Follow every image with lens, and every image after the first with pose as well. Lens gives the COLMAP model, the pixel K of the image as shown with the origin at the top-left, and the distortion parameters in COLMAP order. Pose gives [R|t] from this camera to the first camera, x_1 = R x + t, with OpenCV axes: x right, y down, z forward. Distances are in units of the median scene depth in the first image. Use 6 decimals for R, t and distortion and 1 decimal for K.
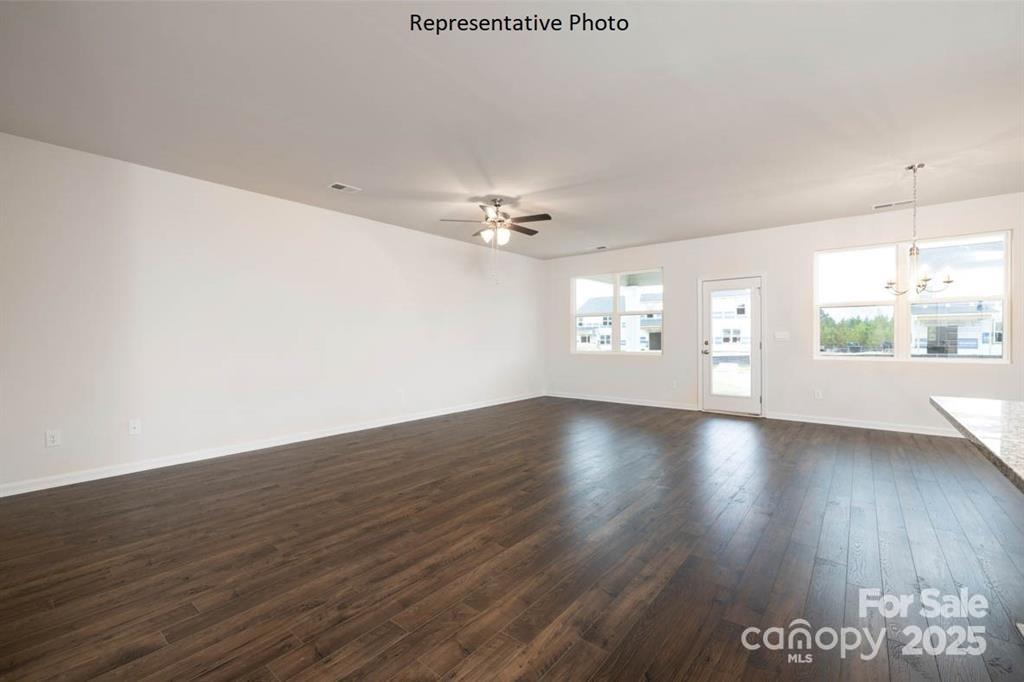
lens RADIAL K [[426.1, 0, 509.5], [0, 426.1, 338.6], [0, 0, 1]] dist [0.000766, -0.000119]
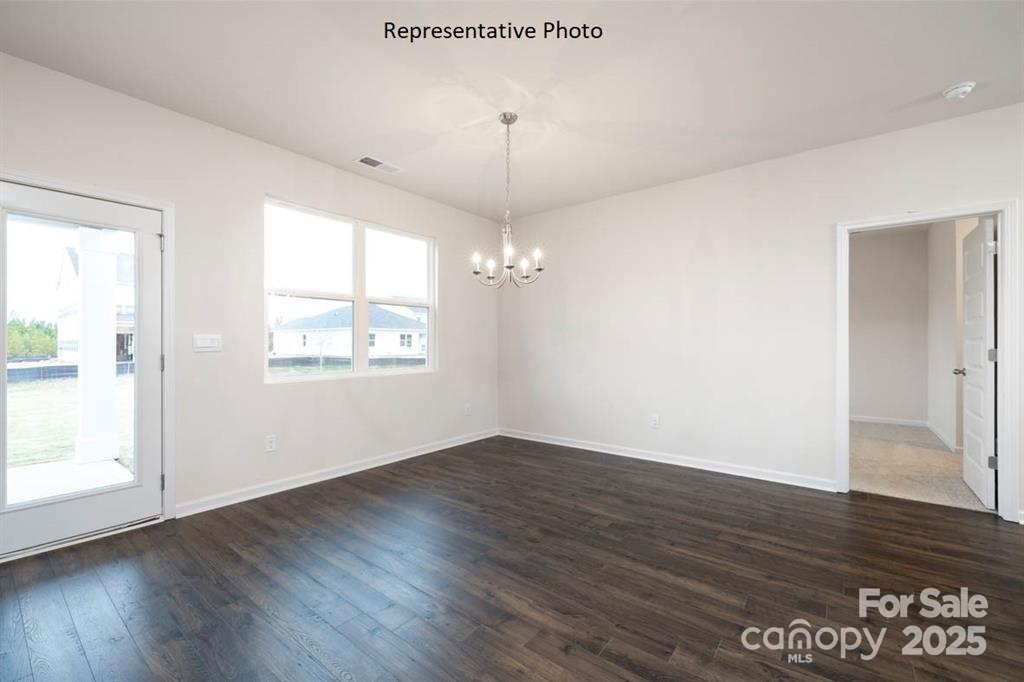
lens RADIAL K [[426.1, 0, 509.5], [0, 426.1, 338.6], [0, 0, 1]] dist [0.000766, -0.000119]
pose [[-0.031490, -0.002356, 0.999501, 0.116436], [0.007925, 0.999965, 0.002607, -0.012562], [-0.999473, 0.008004, -0.031470, 0.643633]]
